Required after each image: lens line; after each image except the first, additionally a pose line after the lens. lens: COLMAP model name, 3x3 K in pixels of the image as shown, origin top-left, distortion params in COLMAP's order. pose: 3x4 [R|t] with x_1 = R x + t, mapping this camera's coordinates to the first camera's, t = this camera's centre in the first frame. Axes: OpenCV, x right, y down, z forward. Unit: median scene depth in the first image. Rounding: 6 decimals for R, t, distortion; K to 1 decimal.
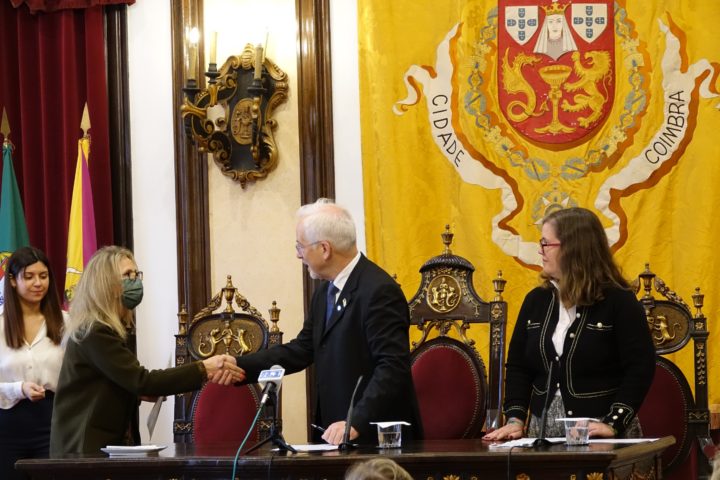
lens RADIAL K [[2627.1, 0, 360.0], [0, 2627.1, 240.0], [0, 0, 1]] dist [-0.012493, -0.953254]
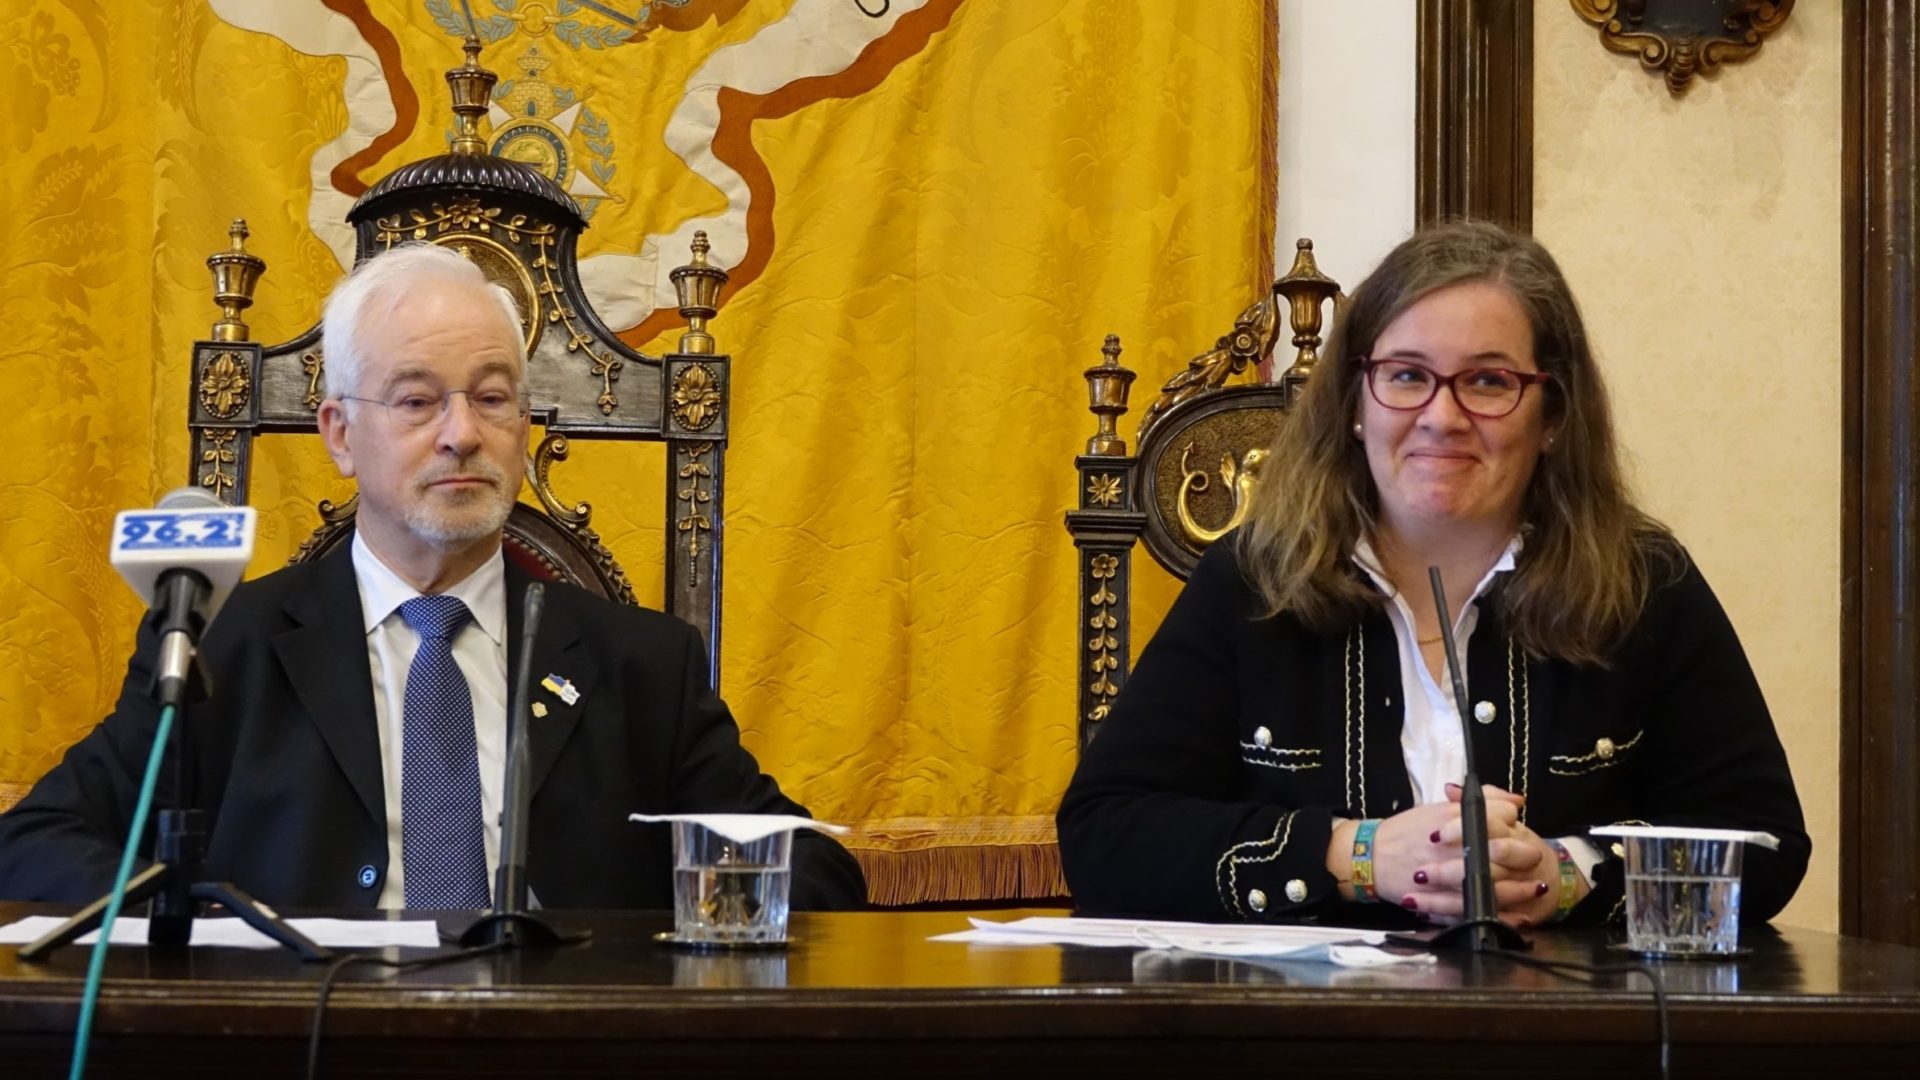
lens RADIAL K [[4084.3, 0, 899.2], [0, 4084.3, 471.5], [0, 0, 1]] dist [0.039786, -0.093586]
pose [[0.909897, 0.071817, 0.408570, -0.073979], [-0.059306, 0.997303, -0.043228, 0.043161], [-0.410573, 0.015103, 0.911703, 0.563449]]
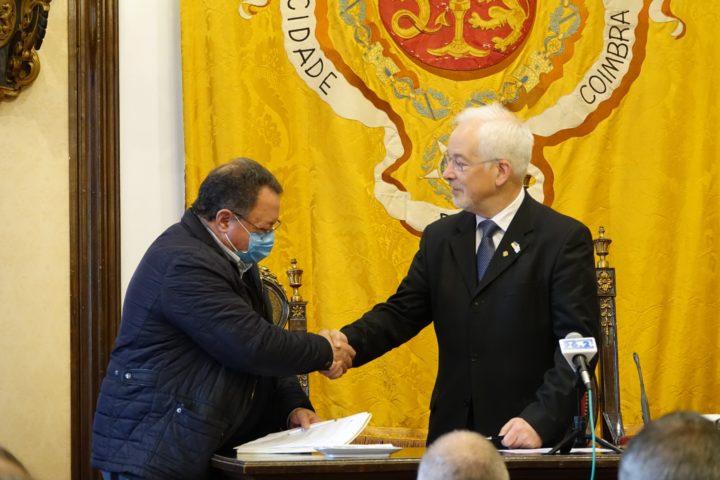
lens RADIAL K [[3537.8, 0, 360.0], [0, 3537.8, 240.0], [0, 0, 1]] dist [-0.141959, 0.332516]
pose [[0.889961, 0.038248, 0.454430, -0.404934], [-0.030637, 0.999240, -0.024101, 0.036373], [-0.455006, 0.007527, 0.890457, 0.121824]]
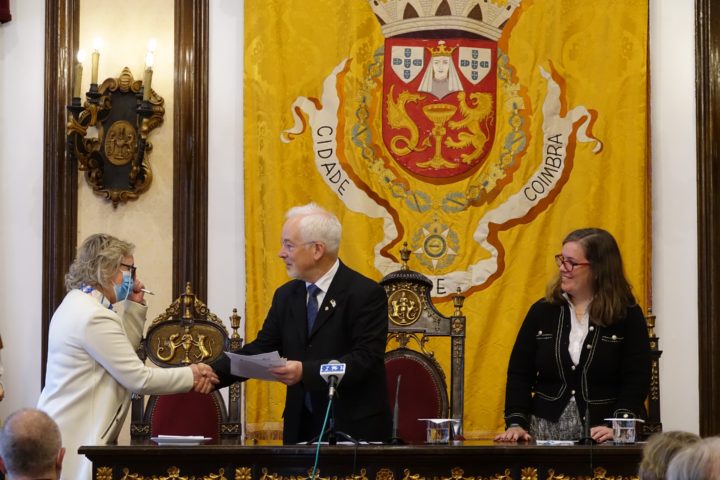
lens RADIAL K [[2493.4, 0, 360.0], [0, 2493.4, 240.0], [0, 0, 1]] dist [0.012142, -2.310620]
pose [[0.966945, 0.048147, 0.250399, -0.206103], [-0.038793, 0.998357, -0.042164, 0.031844], [-0.252017, 0.031056, 0.967224, 0.039356]]
